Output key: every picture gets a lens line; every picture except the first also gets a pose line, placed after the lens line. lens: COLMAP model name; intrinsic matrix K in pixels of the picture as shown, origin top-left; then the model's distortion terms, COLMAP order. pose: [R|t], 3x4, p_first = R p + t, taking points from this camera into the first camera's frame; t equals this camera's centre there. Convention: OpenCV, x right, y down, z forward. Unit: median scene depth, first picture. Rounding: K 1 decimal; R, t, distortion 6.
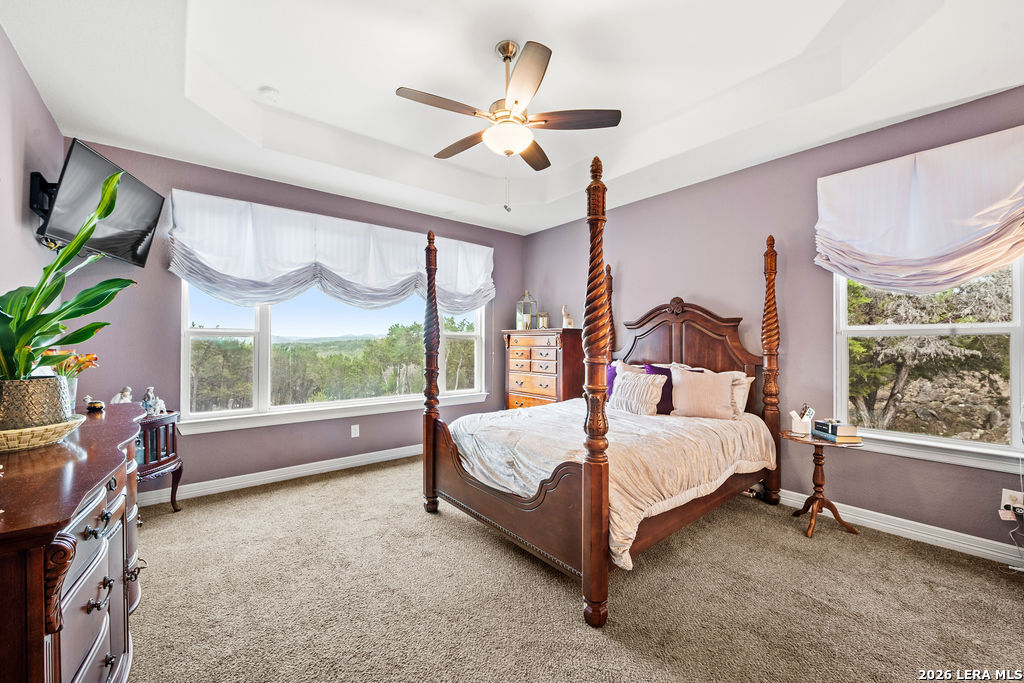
lens RADIAL K [[419.3, 0, 508.6], [0, 419.3, 343.6], [0, 0, 1]] dist [-0.007894, -0.000680]
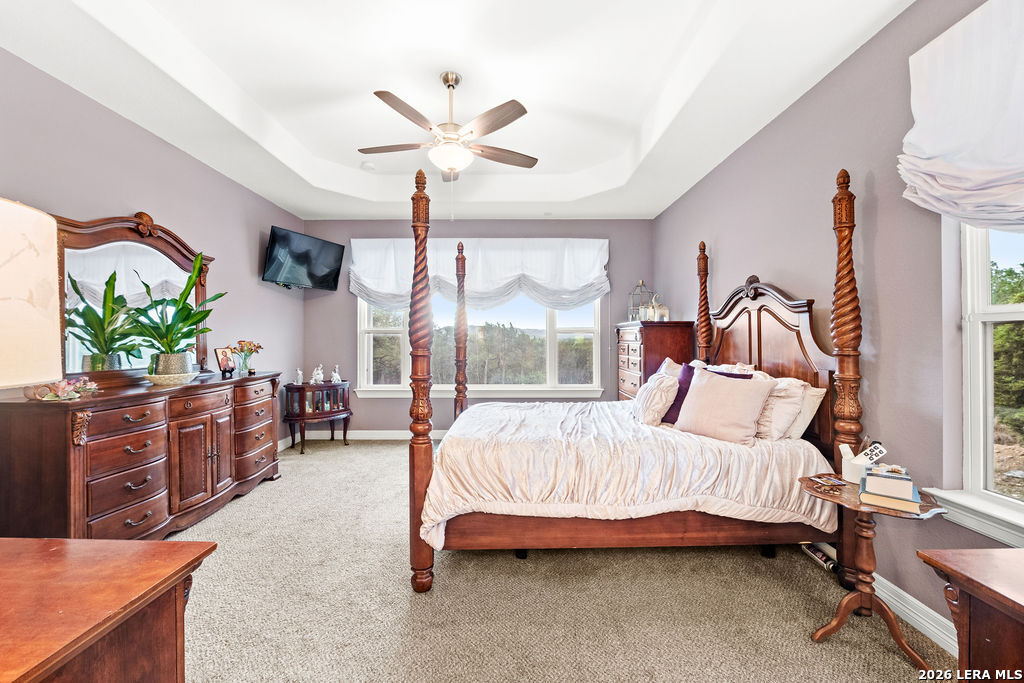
lens RADIAL K [[419.3, 0, 510.9], [0, 419.3, 339.6], [0, 0, 1]] dist [-0.007894, -0.000680]
pose [[0.765636, 0.001166, -0.643274, 0.648271], [0.001153, 0.999994, 0.003185, -0.000121], [0.643274, -0.003180, 0.765630, 0.179578]]
